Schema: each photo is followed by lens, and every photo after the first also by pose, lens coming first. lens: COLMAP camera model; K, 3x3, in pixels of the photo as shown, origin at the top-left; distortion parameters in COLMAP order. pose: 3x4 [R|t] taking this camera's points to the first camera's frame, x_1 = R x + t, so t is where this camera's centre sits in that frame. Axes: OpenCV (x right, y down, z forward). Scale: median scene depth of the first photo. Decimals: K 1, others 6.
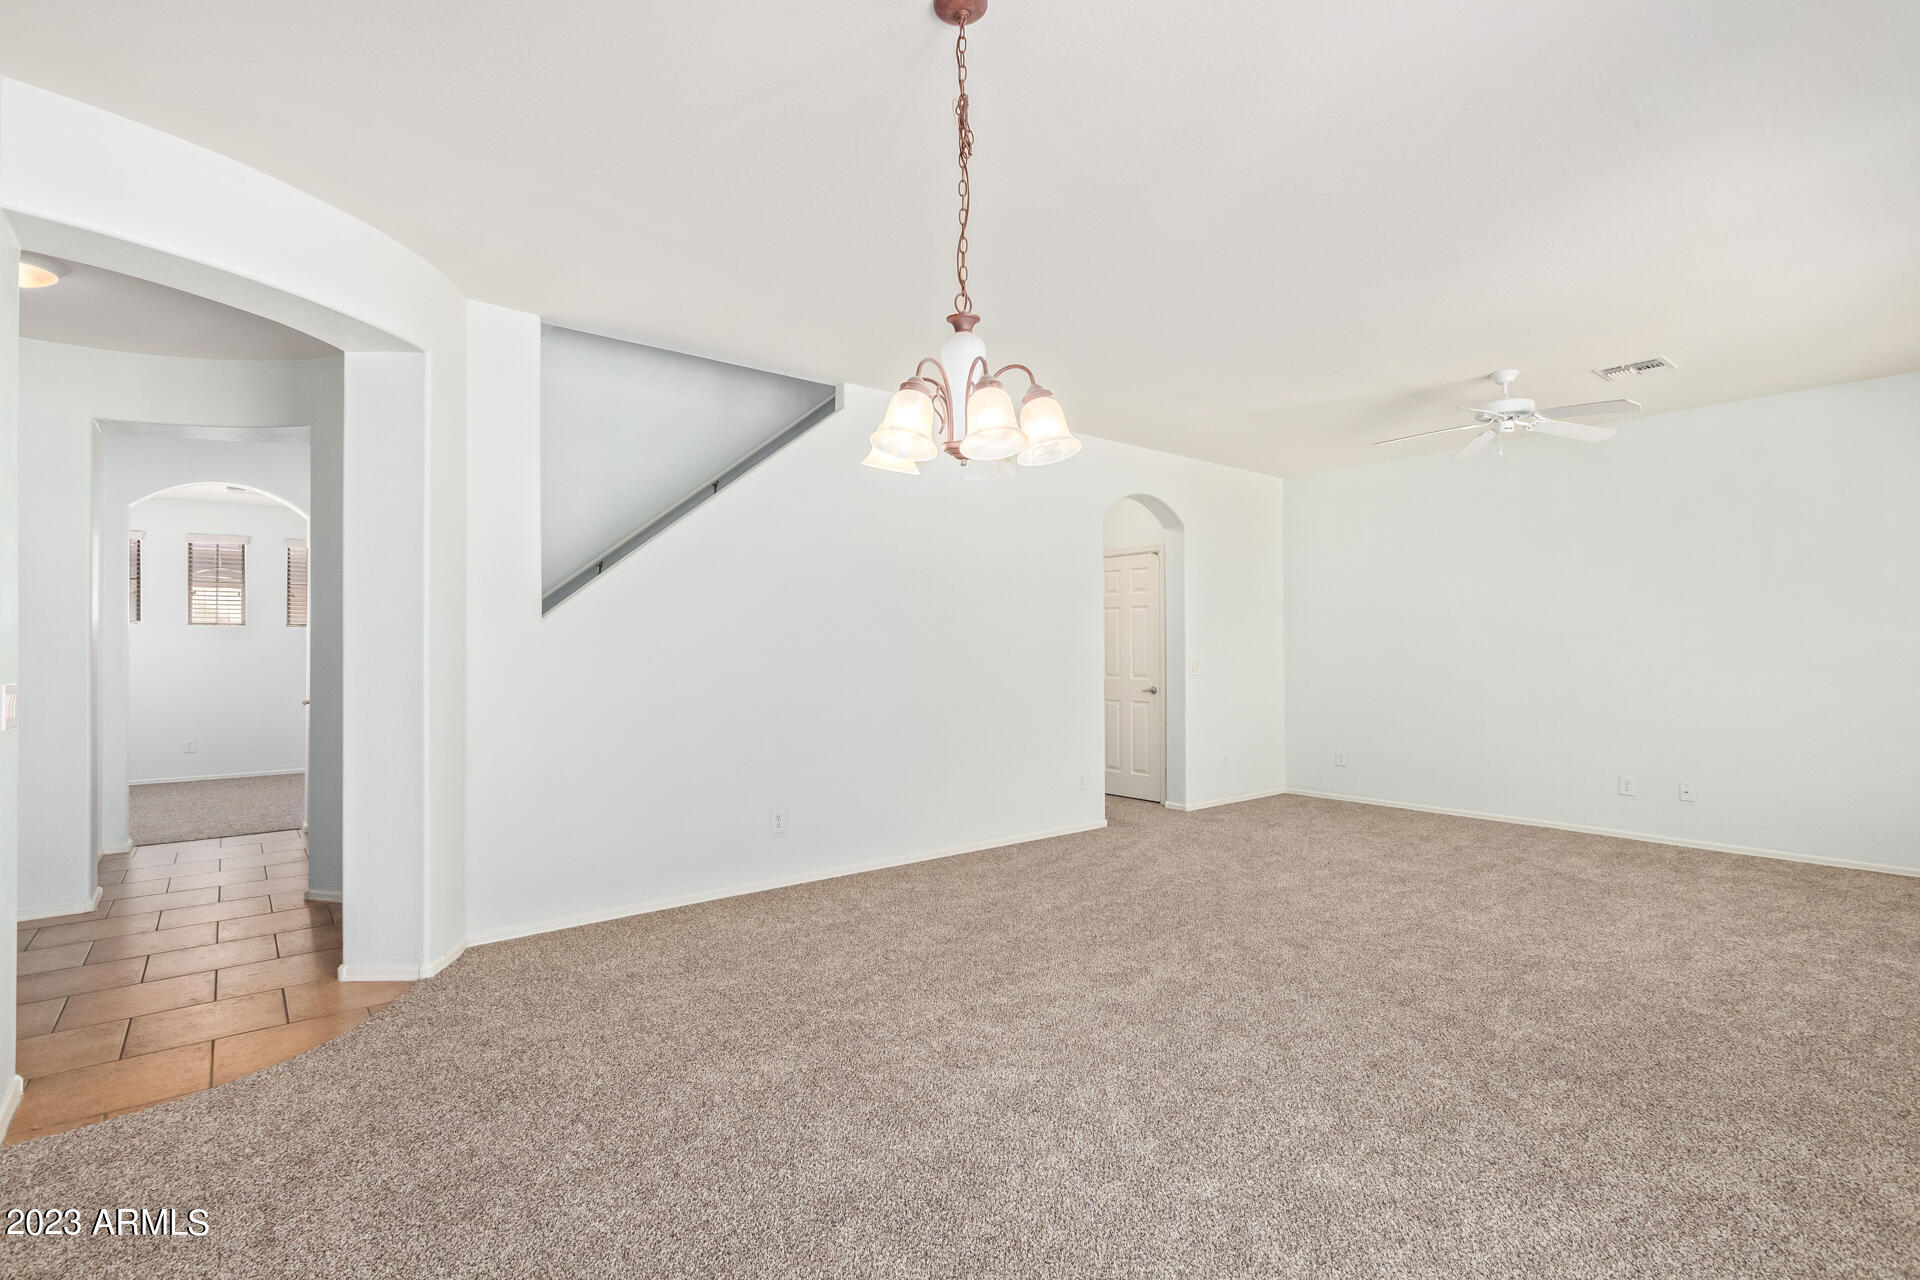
lens RADIAL K [[896.0, 0, 1002.5], [0, 896.0, 644.1], [0, 0, 1]] dist [-0.000050, -0.000098]
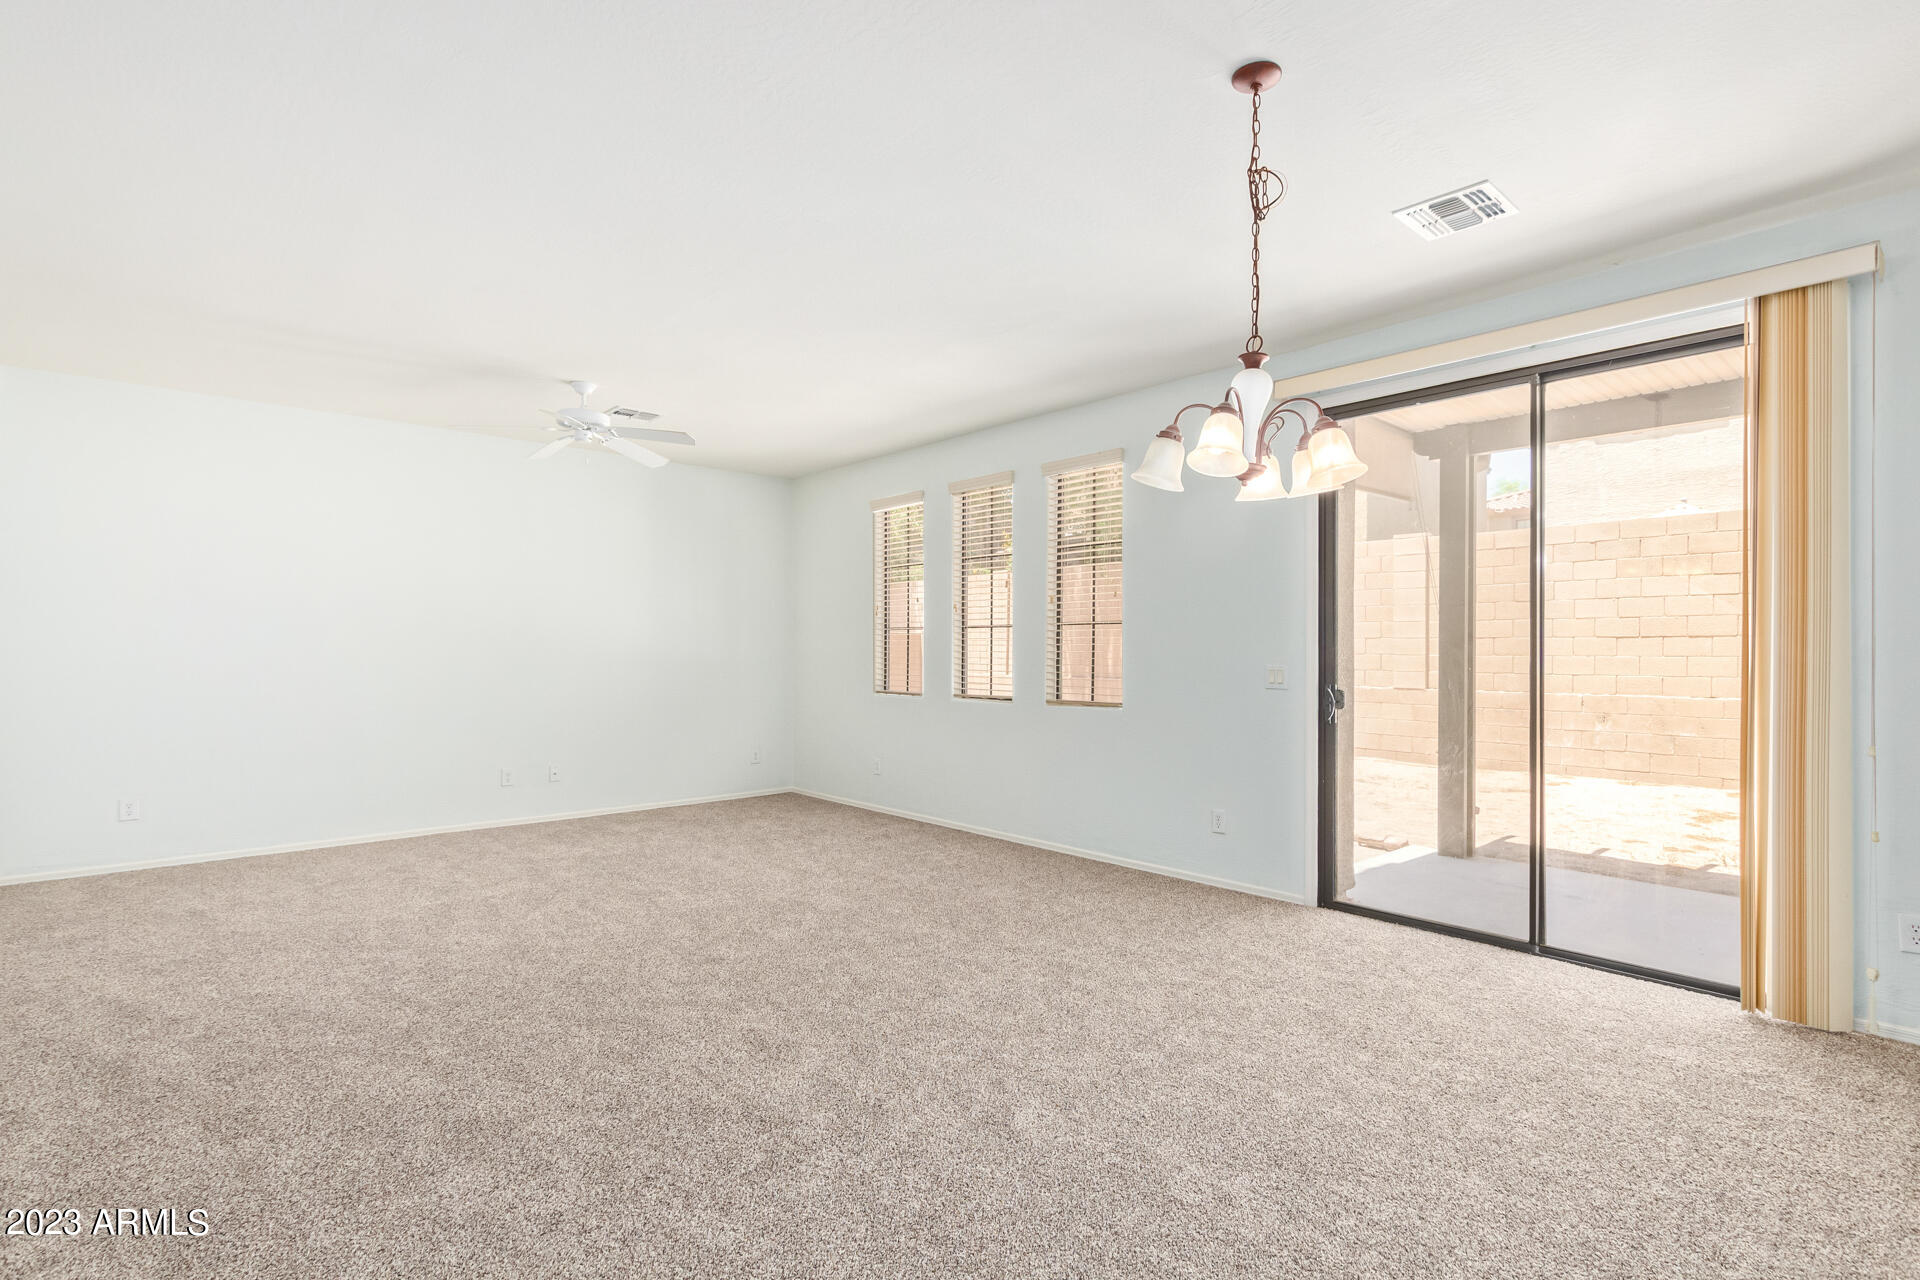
lens RADIAL K [[896.0, 0, 1002.5], [0, 896.0, 644.1], [0, 0, 1]] dist [-0.000050, -0.000098]
pose [[-0.029147, 0.004486, 0.999565, -0.550894], [-0.007046, 0.999964, -0.004694, -0.000484], [-0.999550, -0.007180, -0.029115, 0.616162]]
